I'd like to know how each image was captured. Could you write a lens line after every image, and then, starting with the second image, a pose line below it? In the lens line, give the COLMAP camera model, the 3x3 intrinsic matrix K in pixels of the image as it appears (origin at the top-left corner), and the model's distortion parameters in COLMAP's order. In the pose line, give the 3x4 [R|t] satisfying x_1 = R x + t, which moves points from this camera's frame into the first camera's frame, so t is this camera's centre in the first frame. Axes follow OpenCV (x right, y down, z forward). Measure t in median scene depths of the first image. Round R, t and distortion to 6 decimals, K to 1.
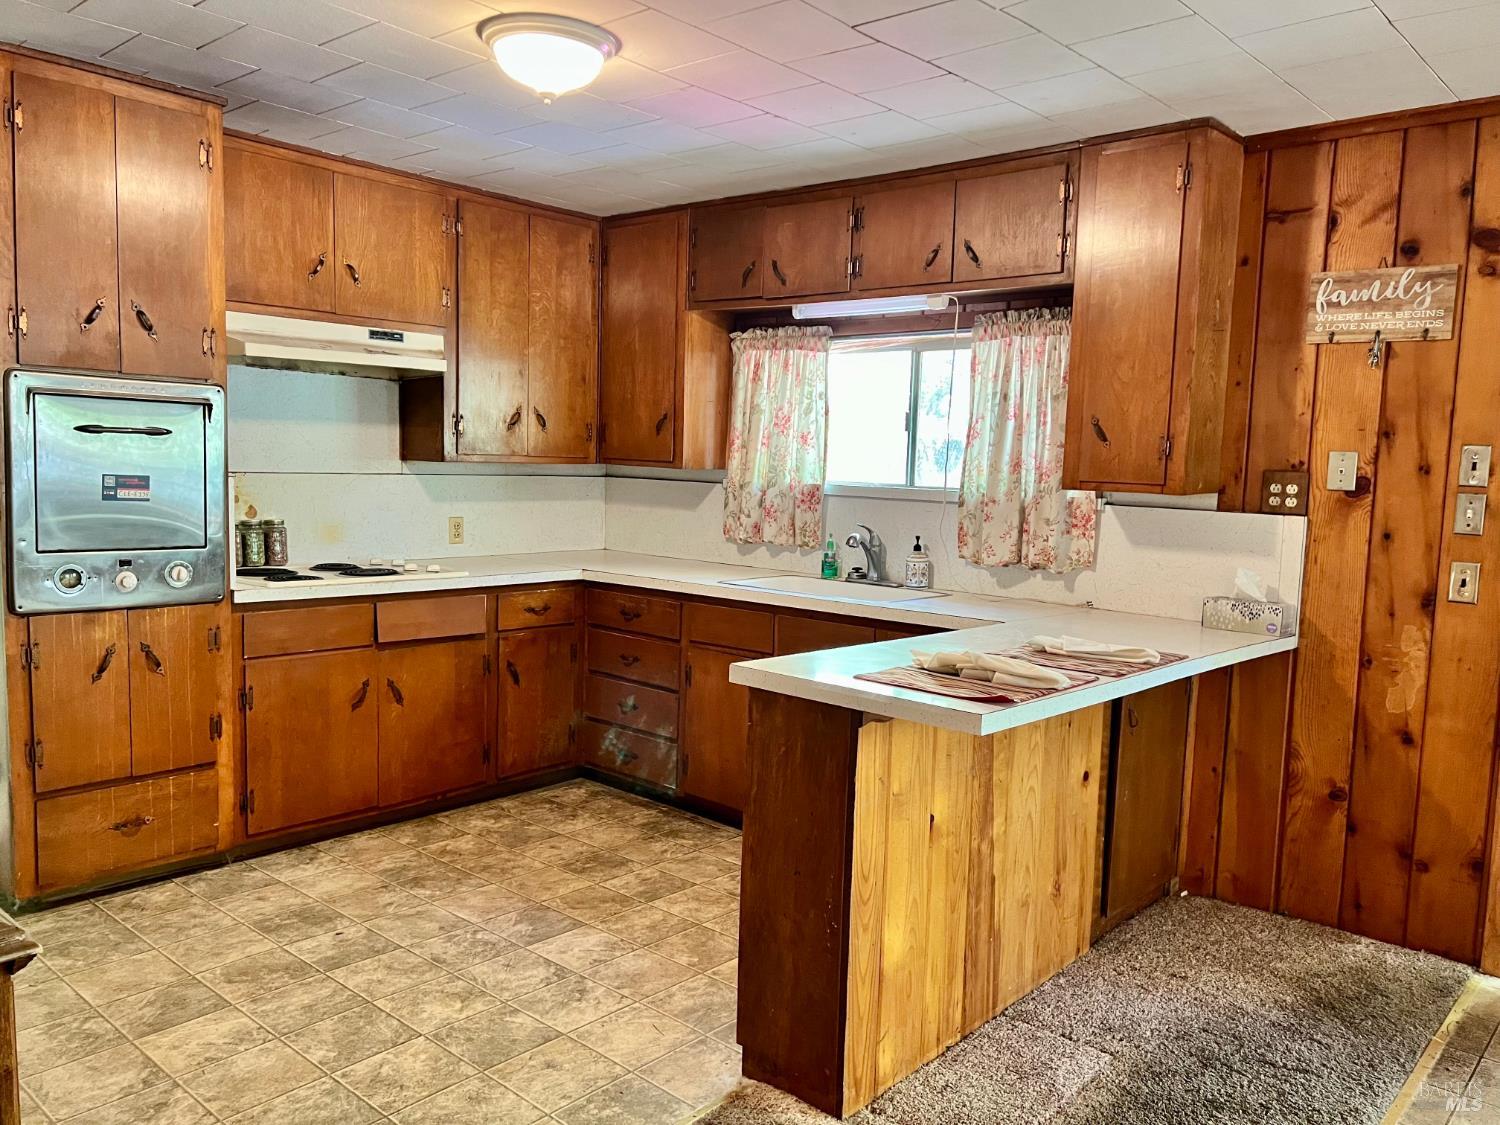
lens RADIAL K [[1115.9, 0, 742.4], [0, 1115.9, 567.0], [0, 0, 1]] dist [0.054791, -0.065879]
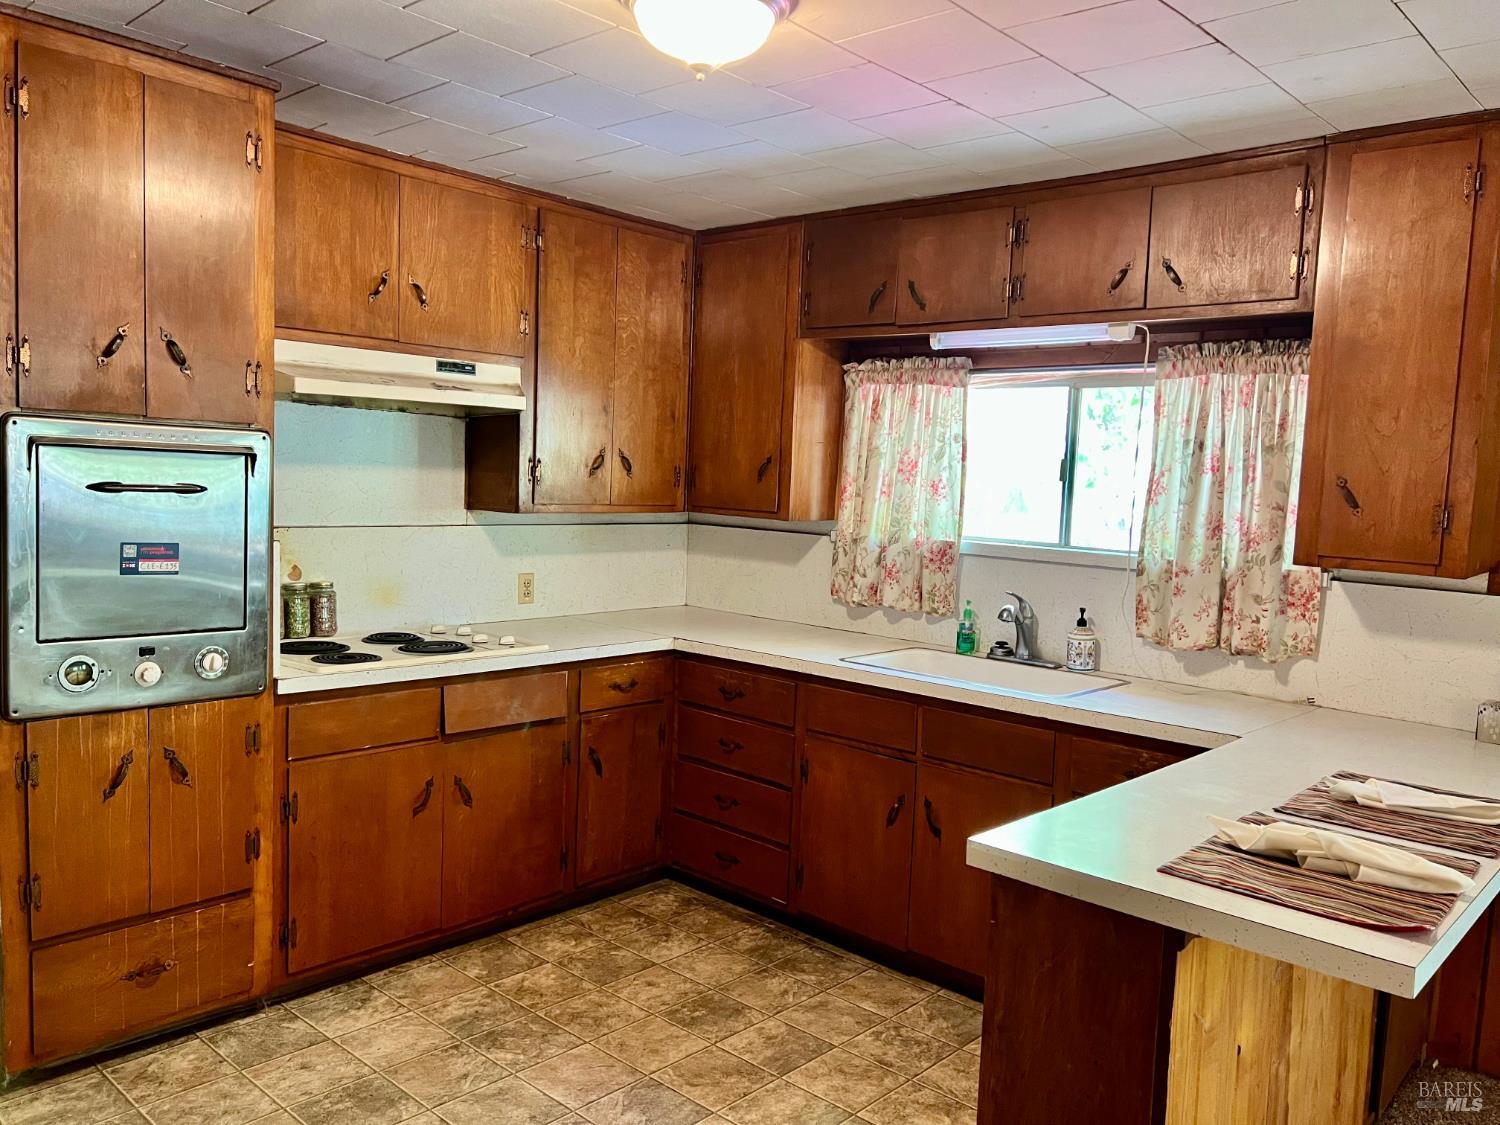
lens RADIAL K [[1115.9, 0, 742.4], [0, 1115.9, 567.0], [0, 0, 1]] dist [0.054791, -0.065879]
pose [[0.999831, 0.009704, -0.015616, -0.092395], [-0.009930, 0.999846, -0.014483, -0.048094], [0.015473, 0.014636, 0.999773, 0.168395]]
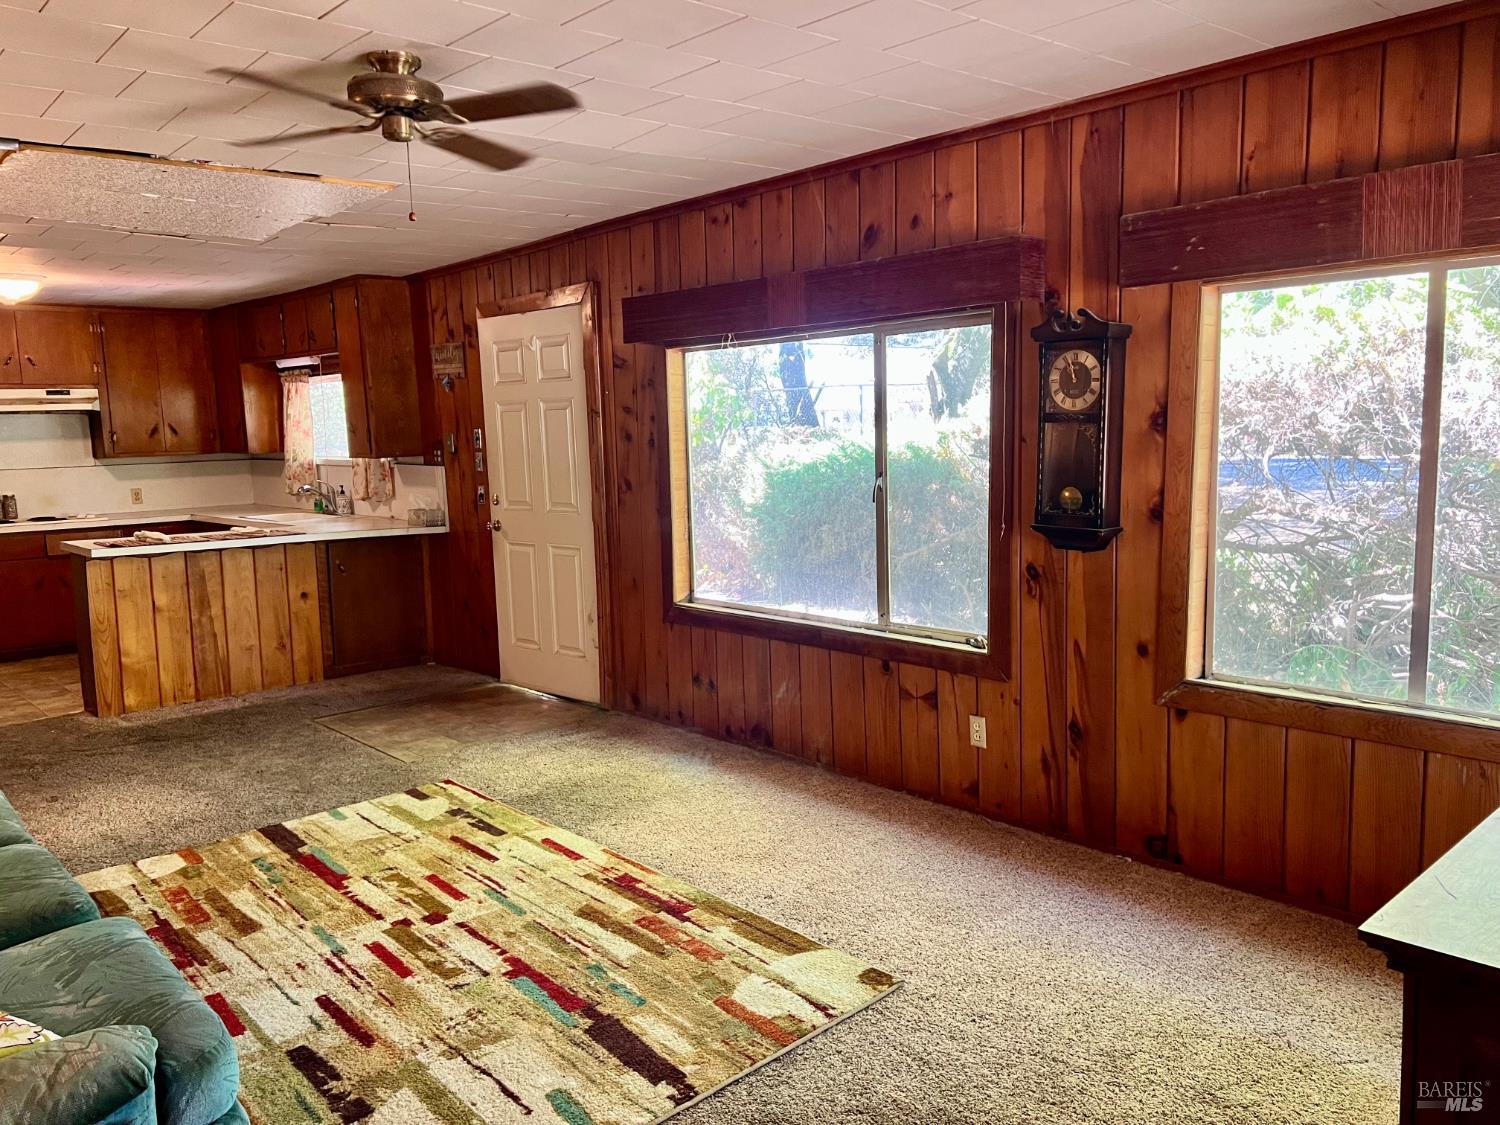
lens RADIAL K [[1124.9, 0, 767.1], [0, 1124.9, 559.9], [0, 0, 1]] dist [0.043025, -0.004838]
pose [[0.993121, -0.047244, -0.107138, 1.122770], [0.050096, 0.998454, 0.024092, 0.090031], [0.105834, -0.029294, 0.993952, -0.824563]]
